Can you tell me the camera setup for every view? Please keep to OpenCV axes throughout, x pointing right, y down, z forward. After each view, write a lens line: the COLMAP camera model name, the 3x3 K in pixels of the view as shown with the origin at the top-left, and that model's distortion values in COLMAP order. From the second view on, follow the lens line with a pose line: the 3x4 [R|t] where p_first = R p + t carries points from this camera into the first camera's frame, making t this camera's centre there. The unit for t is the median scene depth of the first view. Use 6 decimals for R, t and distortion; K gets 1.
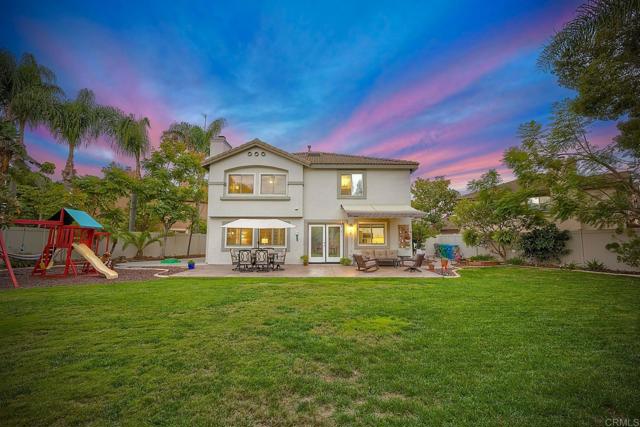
lens RADIAL K [[286.7, 0, 320.0], [0, 286.7, 213.5], [0, 0, 1]] dist [-0.002327, -0.000114]
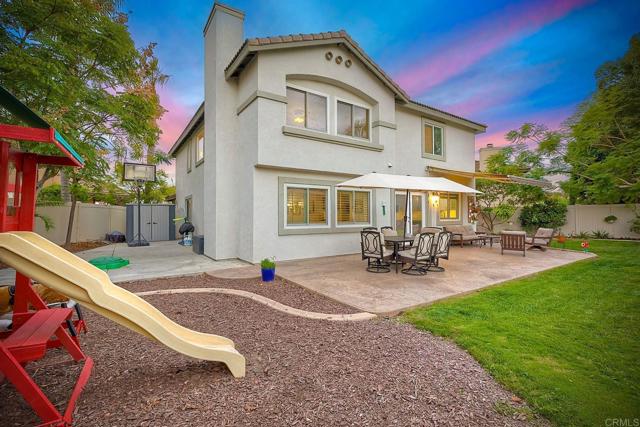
lens RADIAL K [[286.7, 0, 320.0], [0, 286.7, 213.5], [0, 0, 1]] dist [-0.002327, -0.000114]
pose [[0.821565, 0.002376, 0.570110, -0.574644], [-0.050940, 0.996298, 0.069255, 0.053756], [-0.567835, -0.085939, 0.818644, 0.544295]]
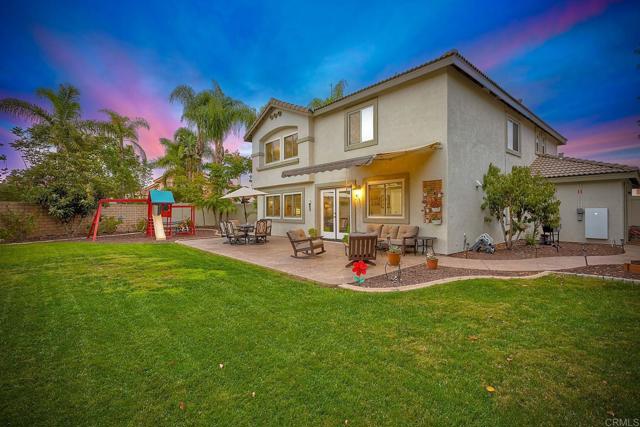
lens RADIAL K [[286.7, 0, 320.0], [0, 286.7, 213.5], [0, 0, 1]] dist [-0.002327, -0.000114]
pose [[0.675367, 0.002738, -0.737477, 0.544216], [0.062058, 0.996235, 0.060530, 0.054685], [0.734866, -0.086646, 0.672655, 0.468053]]
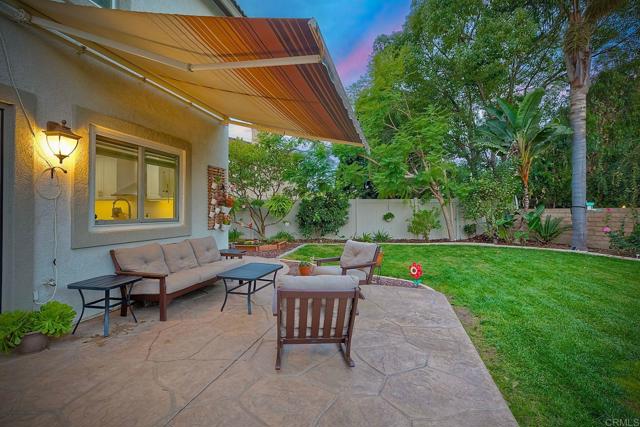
lens RADIAL K [[286.7, 0, 320.0], [0, 286.7, 213.5], [0, 0, 1]] dist [-0.002327, -0.000114]
pose [[0.240811, -0.006572, 0.970550, -0.036237], [-0.095233, 0.994992, 0.030367, 0.073736], [-0.965889, -0.099741, 0.238979, 0.772902]]
